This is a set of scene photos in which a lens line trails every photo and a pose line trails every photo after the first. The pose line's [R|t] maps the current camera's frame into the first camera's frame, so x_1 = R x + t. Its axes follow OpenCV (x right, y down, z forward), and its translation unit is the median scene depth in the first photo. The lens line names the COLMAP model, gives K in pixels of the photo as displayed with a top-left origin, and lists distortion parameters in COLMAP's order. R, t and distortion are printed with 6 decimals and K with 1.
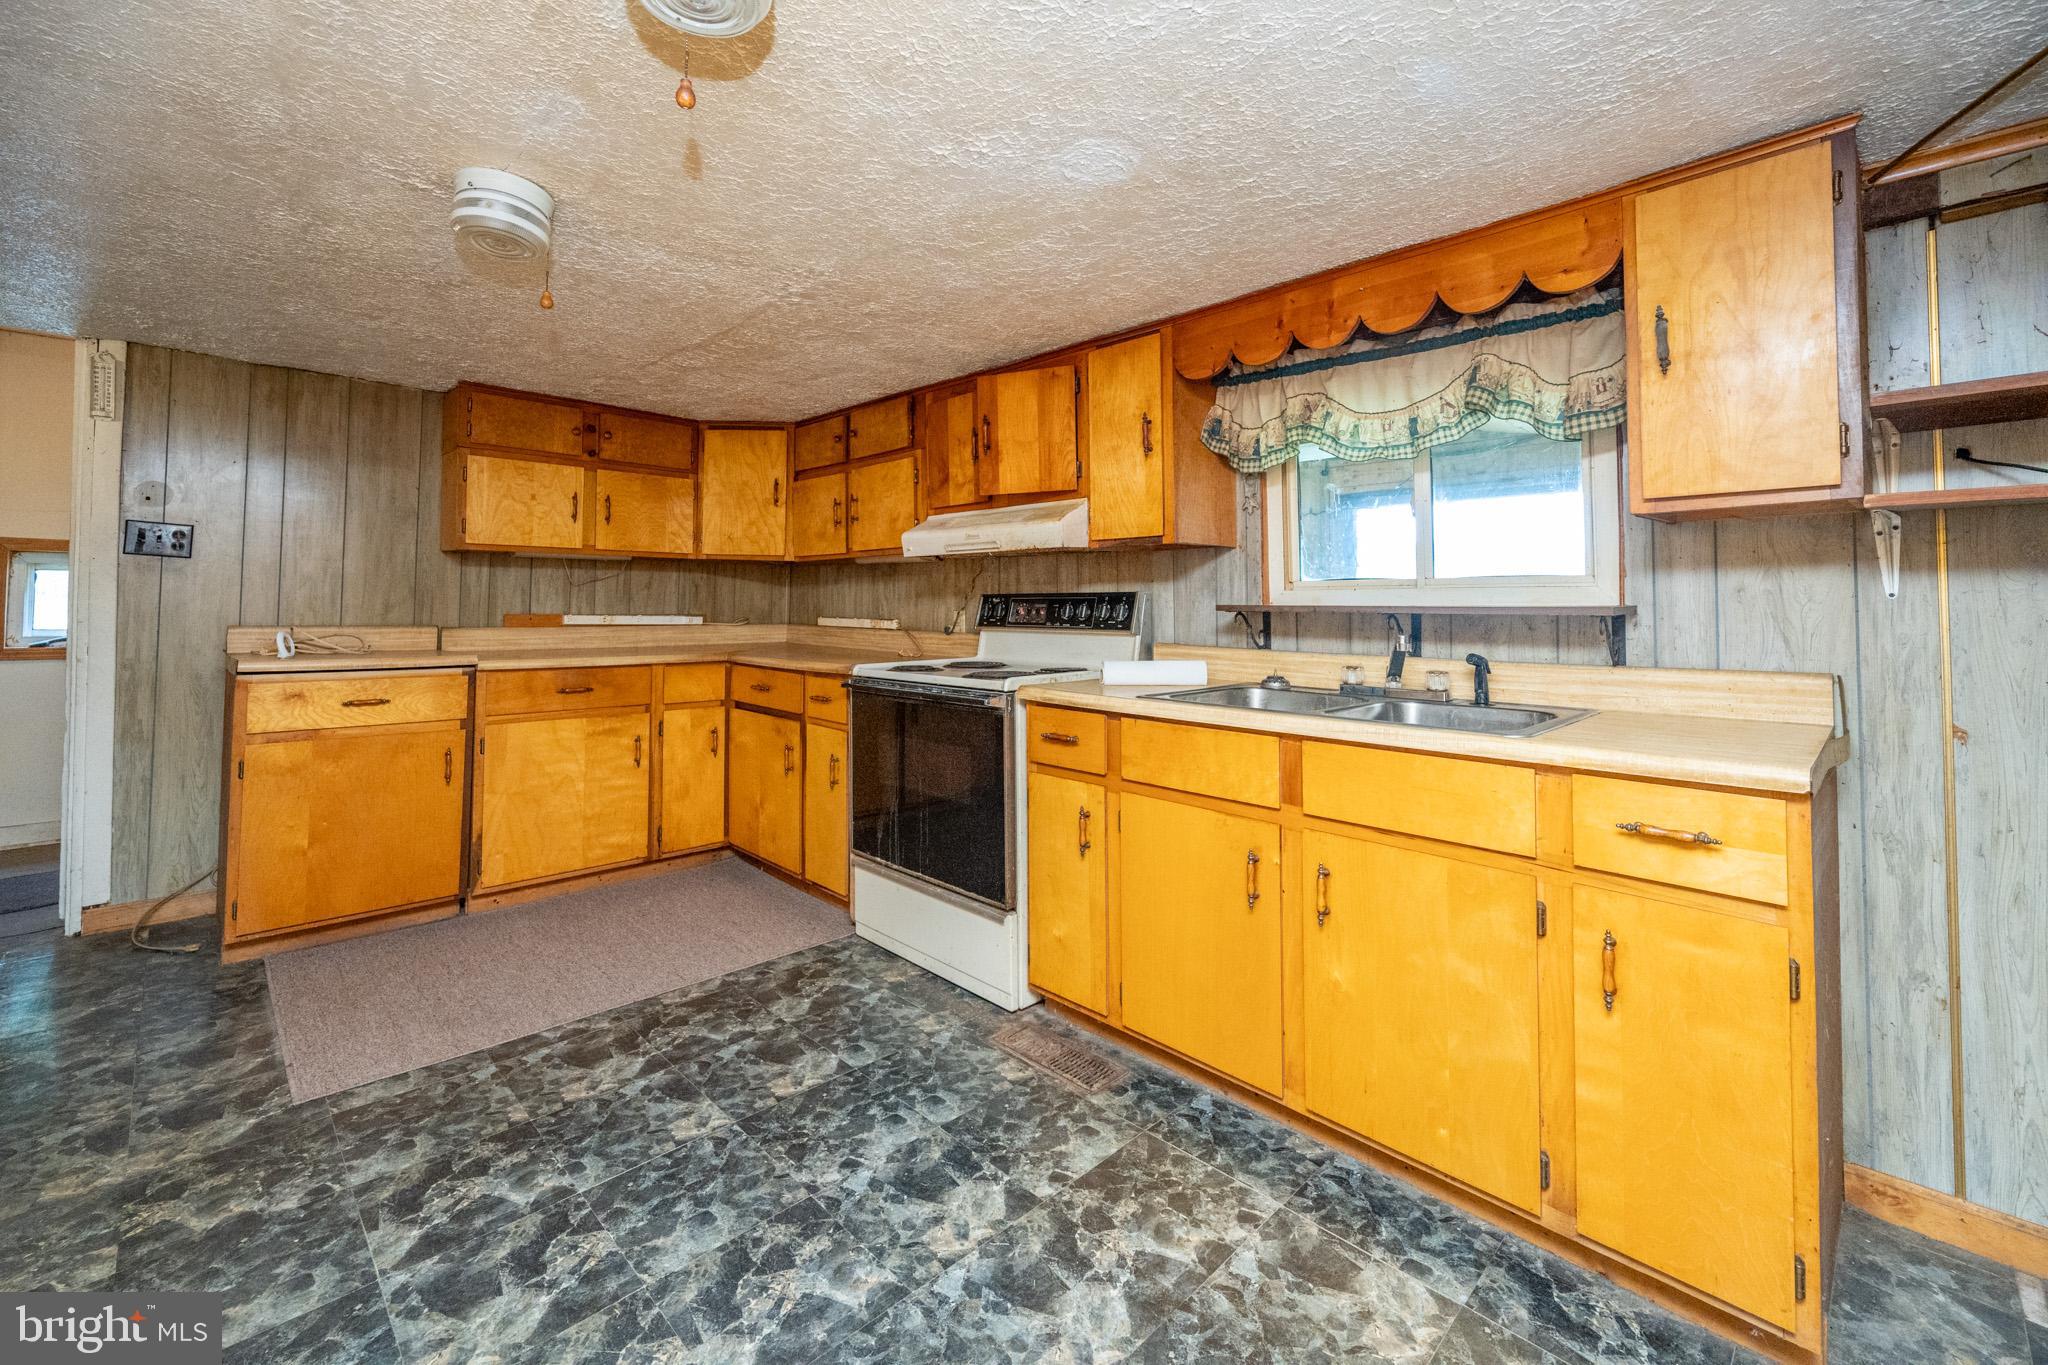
lens RADIAL K [[837.1, 0, 1036.9], [0, 837.1, 597.4], [0, 0, 1]] dist [-0.000661, -0.000378]
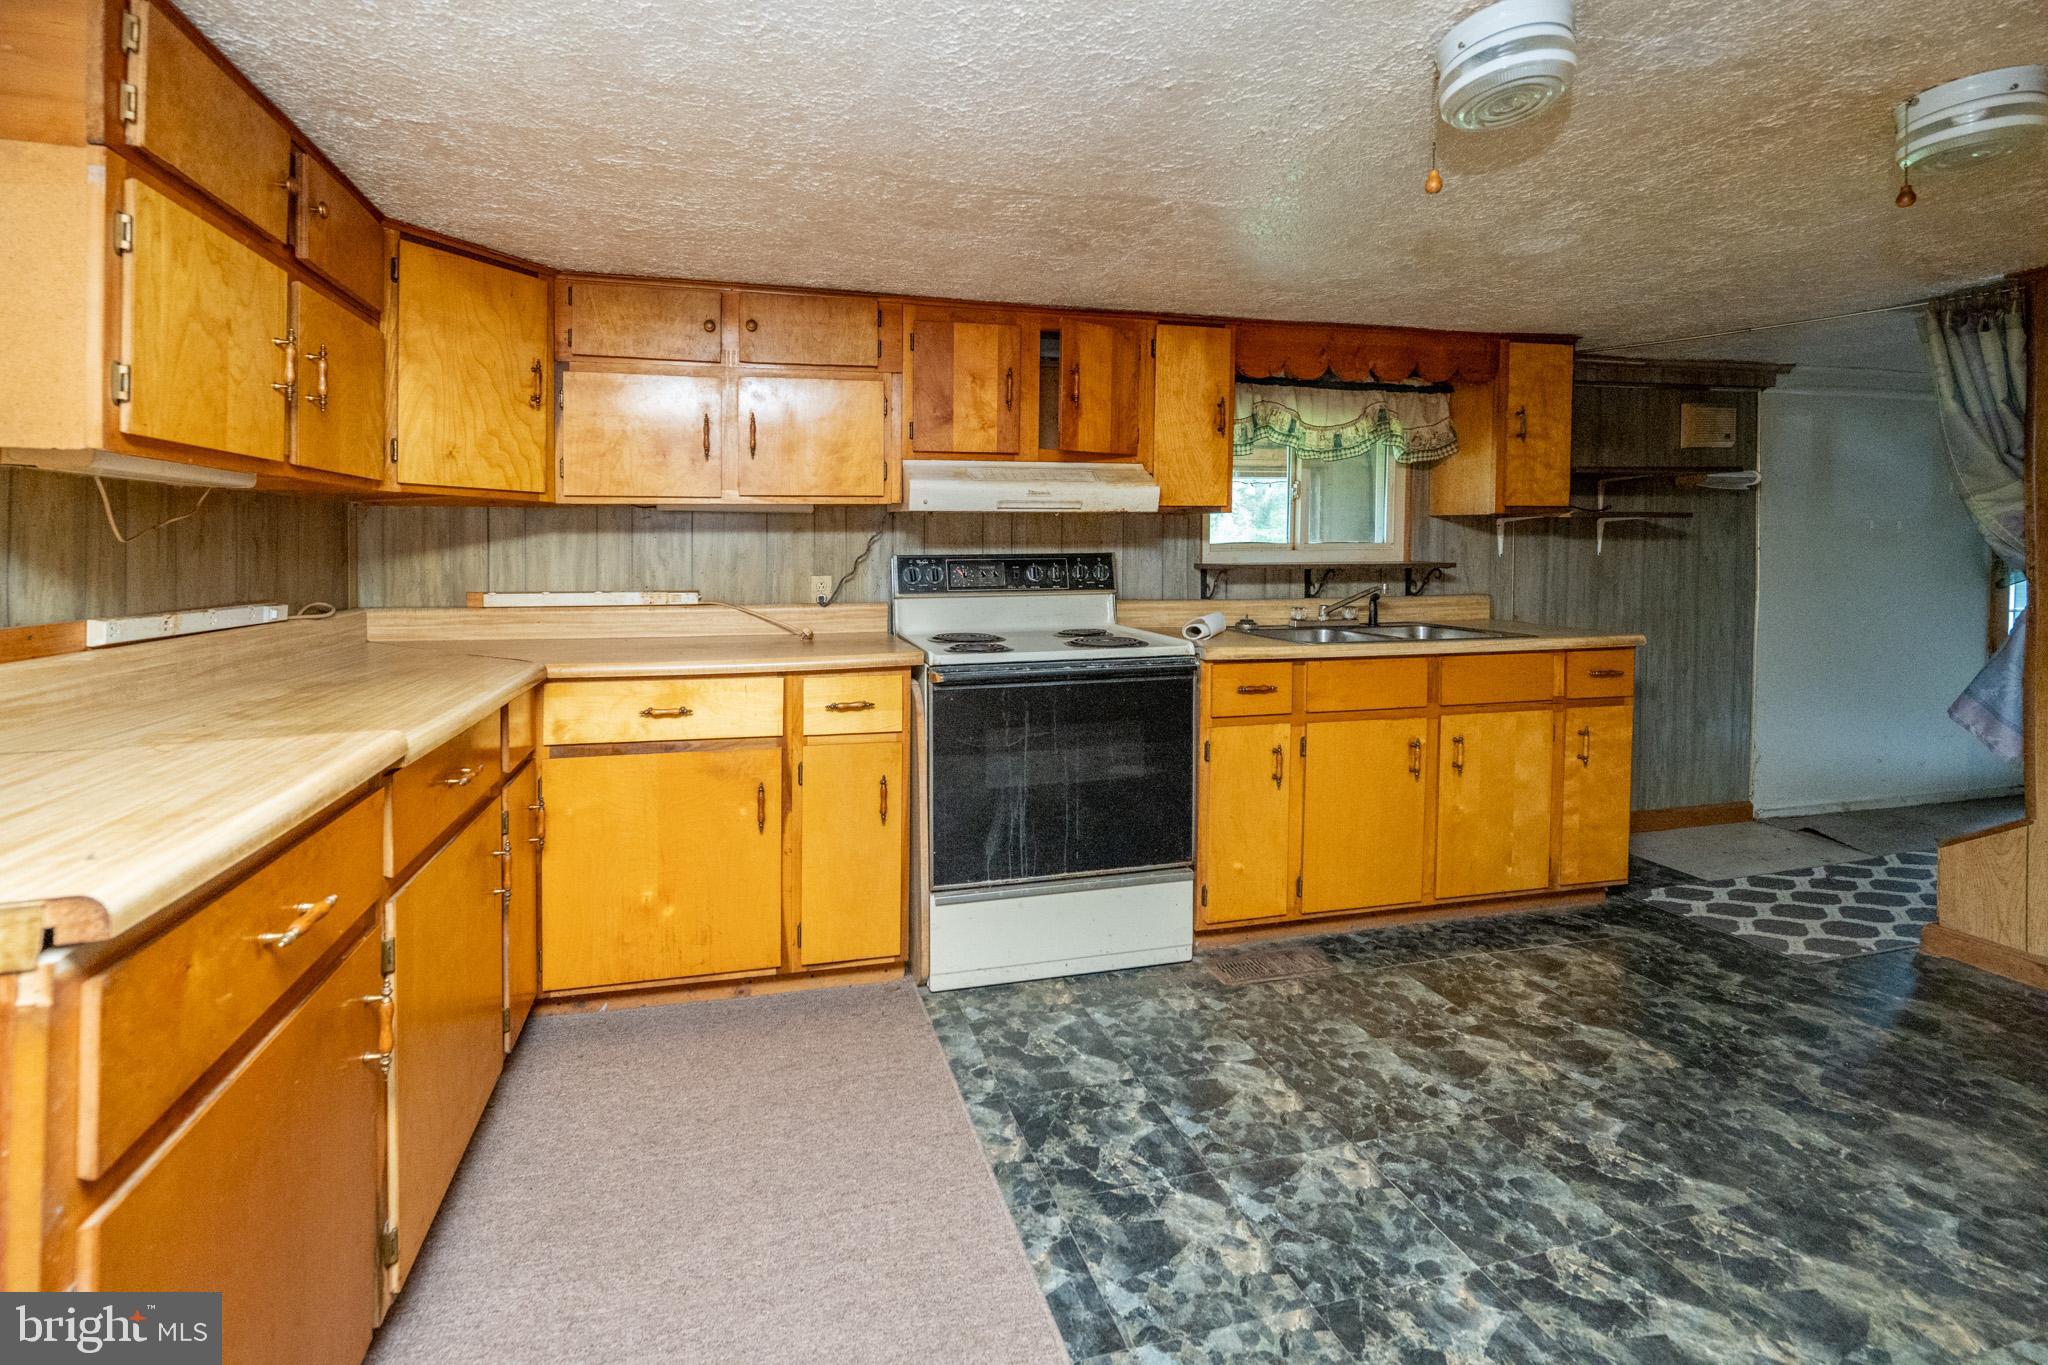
lens RADIAL K [[854.6, 0, 964.2], [0, 854.6, 573.7], [0, 0, 1]] dist [-0.000733, -0.000466]
pose [[0.534733, -0.032385, 0.844400, -1.357361], [-0.001216, 0.999235, 0.039093, -0.034024], [-0.845020, -0.021931, 0.534284, 0.869261]]
